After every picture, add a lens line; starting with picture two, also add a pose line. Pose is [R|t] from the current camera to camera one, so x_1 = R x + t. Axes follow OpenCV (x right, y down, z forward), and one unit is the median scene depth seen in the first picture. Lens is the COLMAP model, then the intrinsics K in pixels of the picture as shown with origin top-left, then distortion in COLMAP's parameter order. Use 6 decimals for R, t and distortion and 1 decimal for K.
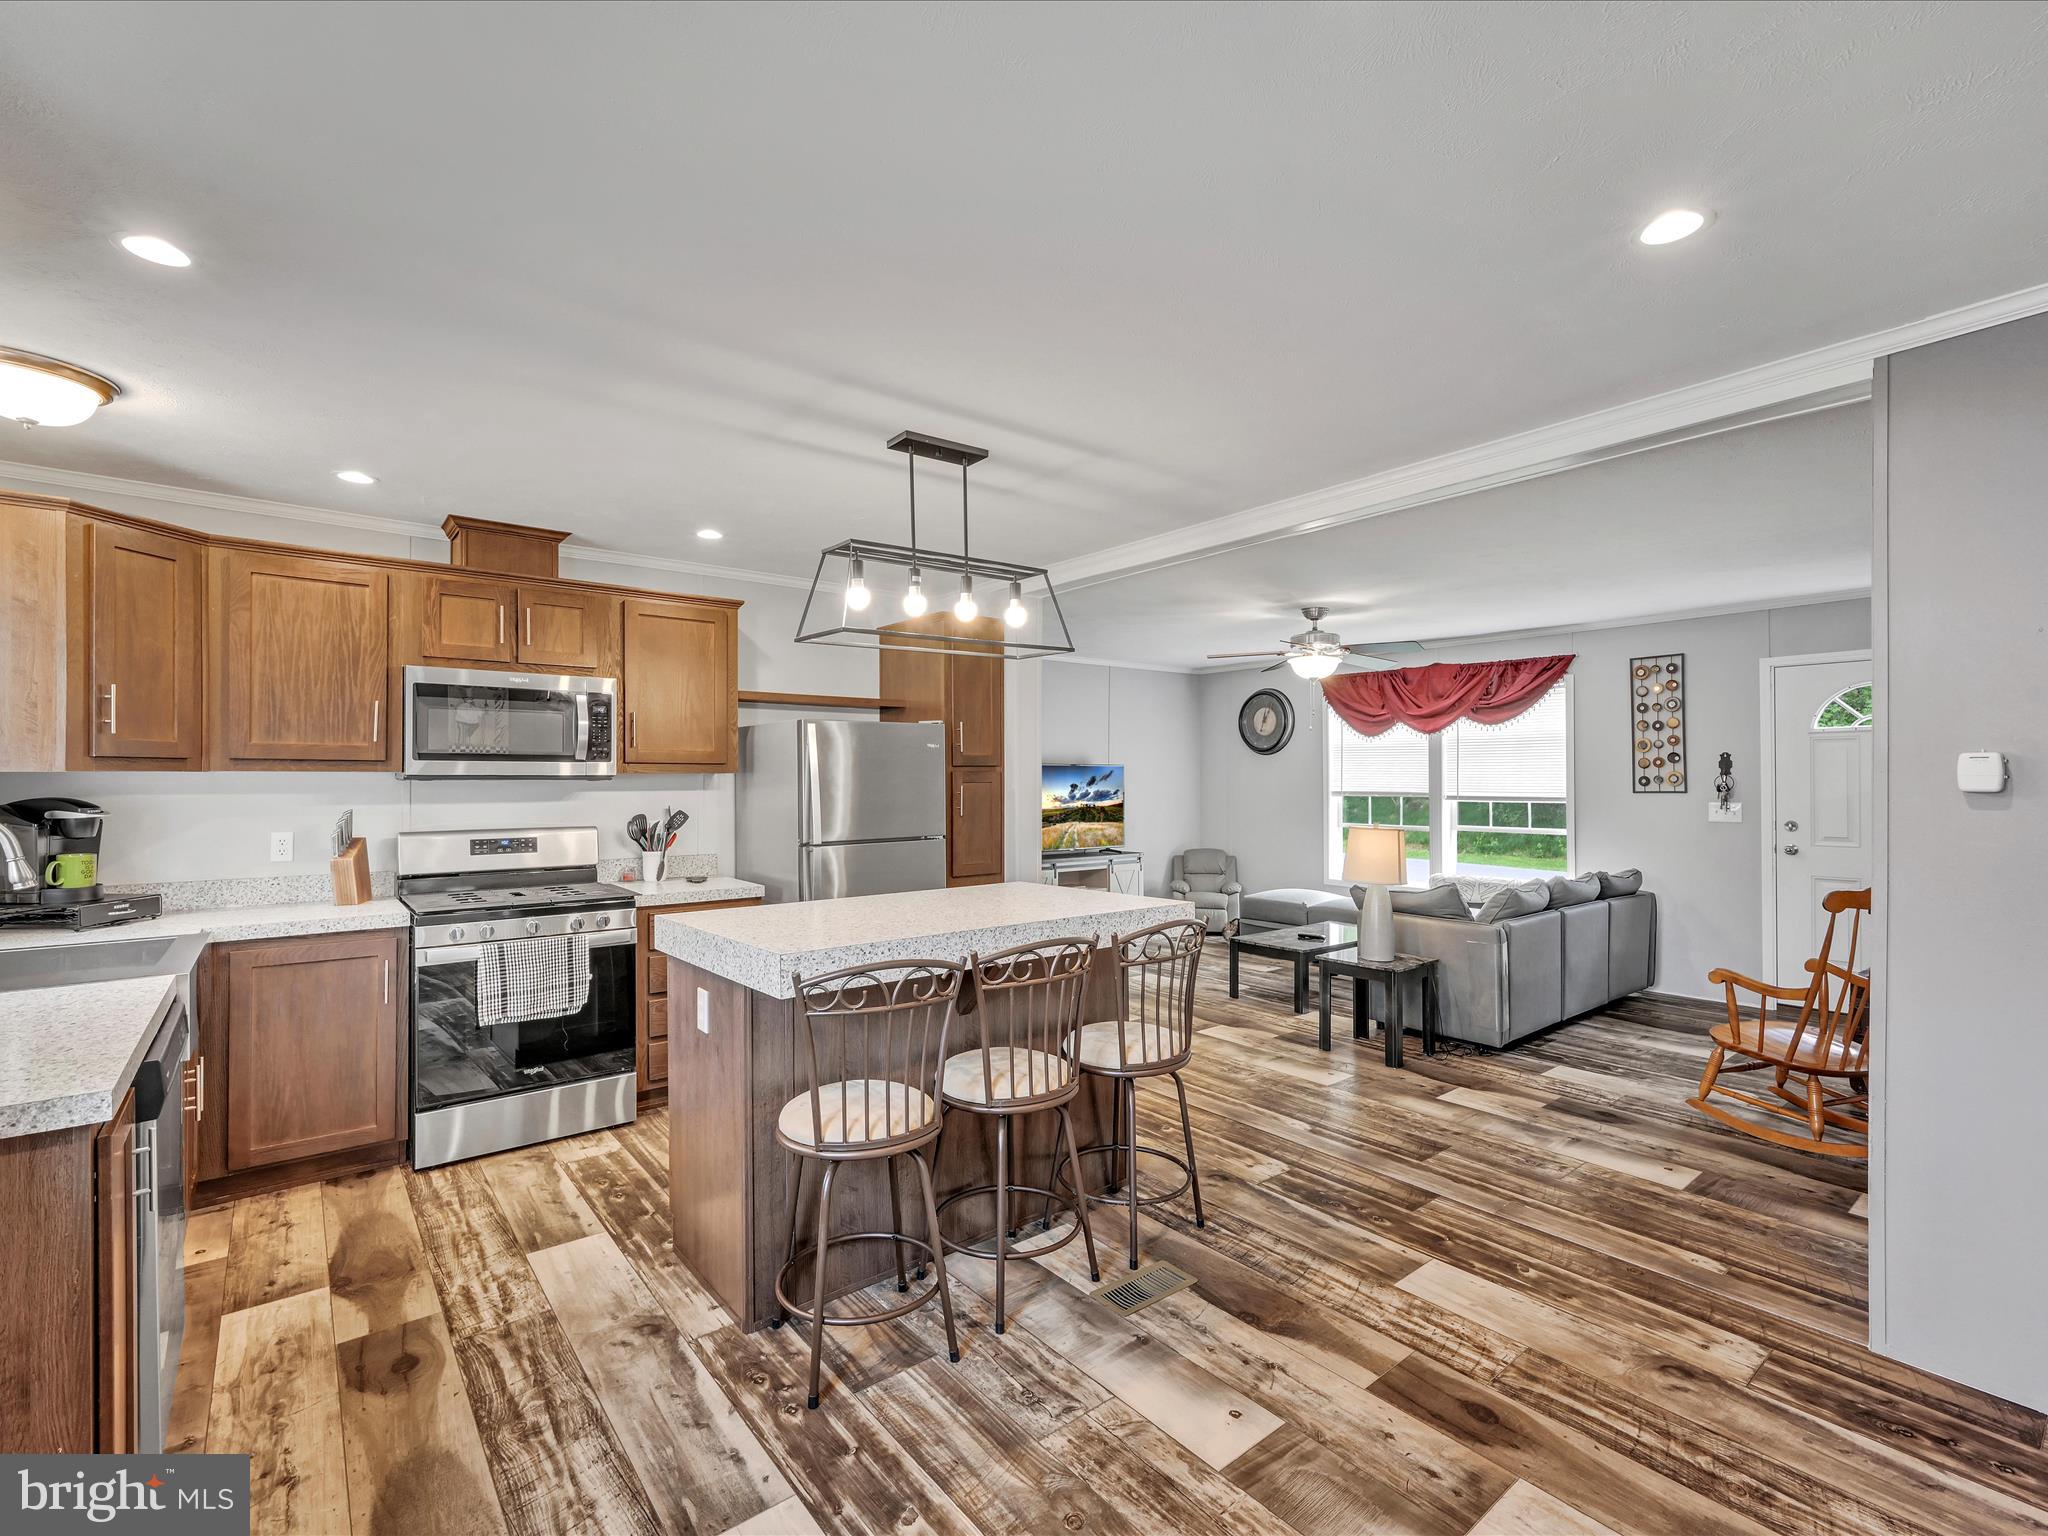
lens RADIAL K [[940.4, 0, 1021.0], [0, 940.4, 779.2], [0, 0, 1]] dist [-0.000830, 0.001517]
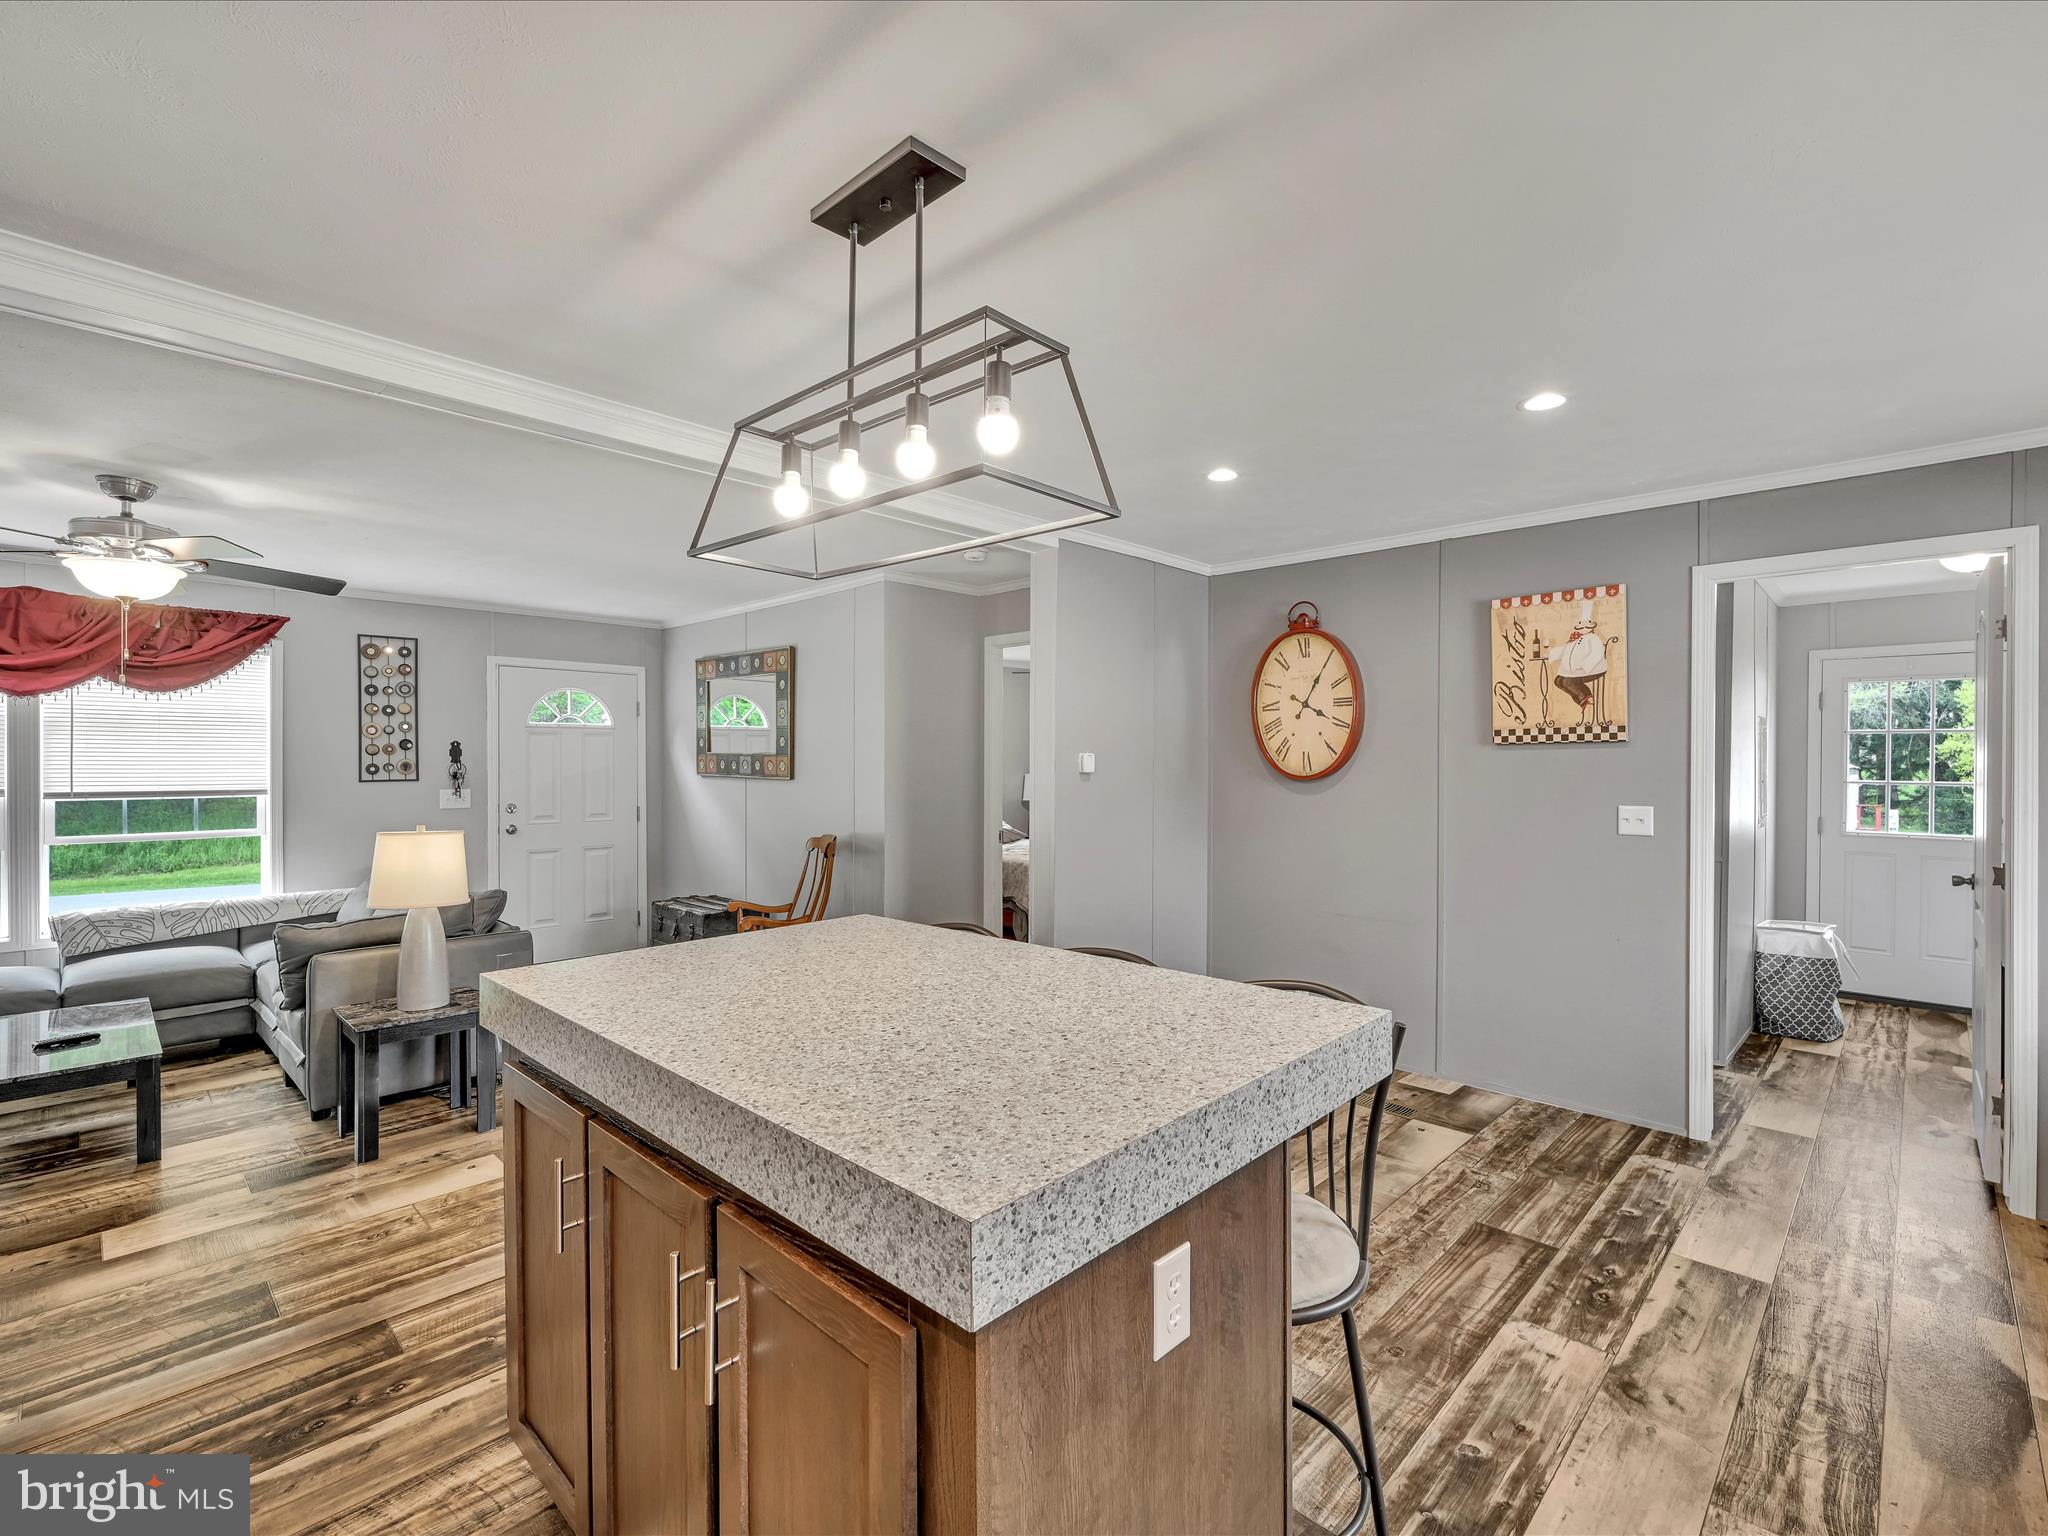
lens RADIAL K [[940.4, 0, 1039.5], [0, 940.4, 761.9], [0, 0, 1]] dist [-0.000830, 0.001517]
pose [[-0.148437, 0.005691, 0.988906, -0.372528], [0.005584, 0.999972, -0.004917, 0.003073], [-0.988906, 0.004792, -0.148464, 0.529491]]
